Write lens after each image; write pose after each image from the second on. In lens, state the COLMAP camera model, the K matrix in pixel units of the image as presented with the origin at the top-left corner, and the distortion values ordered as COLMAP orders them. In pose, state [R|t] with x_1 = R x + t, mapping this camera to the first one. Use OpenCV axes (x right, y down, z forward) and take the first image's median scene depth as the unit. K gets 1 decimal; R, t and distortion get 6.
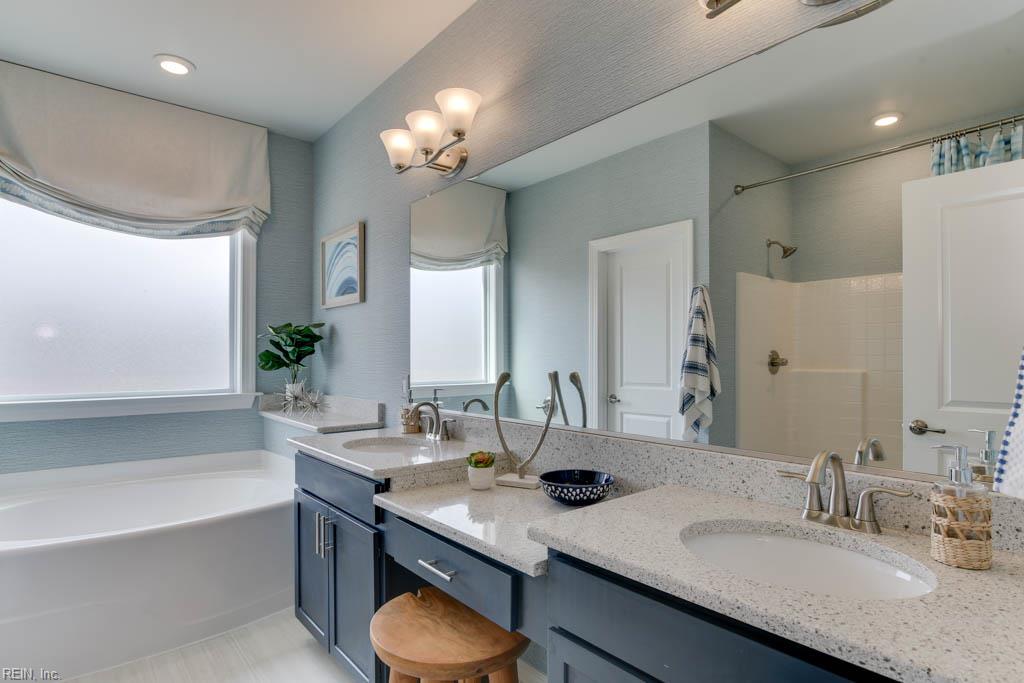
lens RADIAL K [[541.3, 0, 517.6], [0, 541.3, 351.0], [0, 0, 1]] dist [-0.001056, -0.001032]
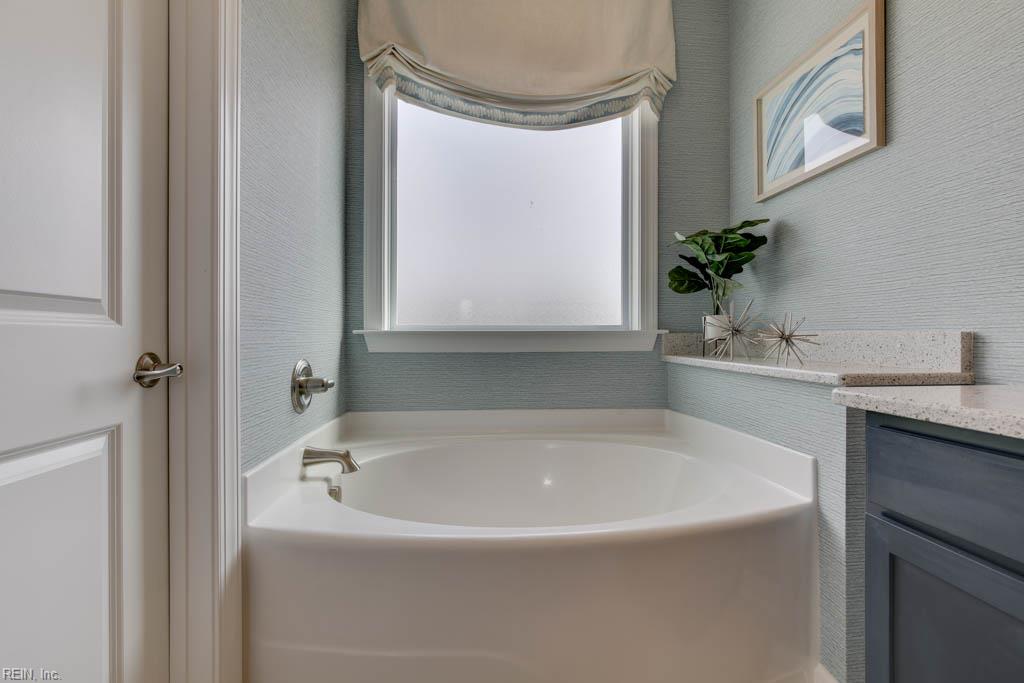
lens RADIAL K [[475.9, 0, 510.9], [0, 475.9, 335.1], [0, 0, 1]] dist [-0.005311, 0.002251]
pose [[0.817029, 0.002804, -0.576589, -0.283674], [0.002675, 0.999959, 0.008654, 0.079528], [0.576590, -0.008613, 0.816988, 0.373670]]
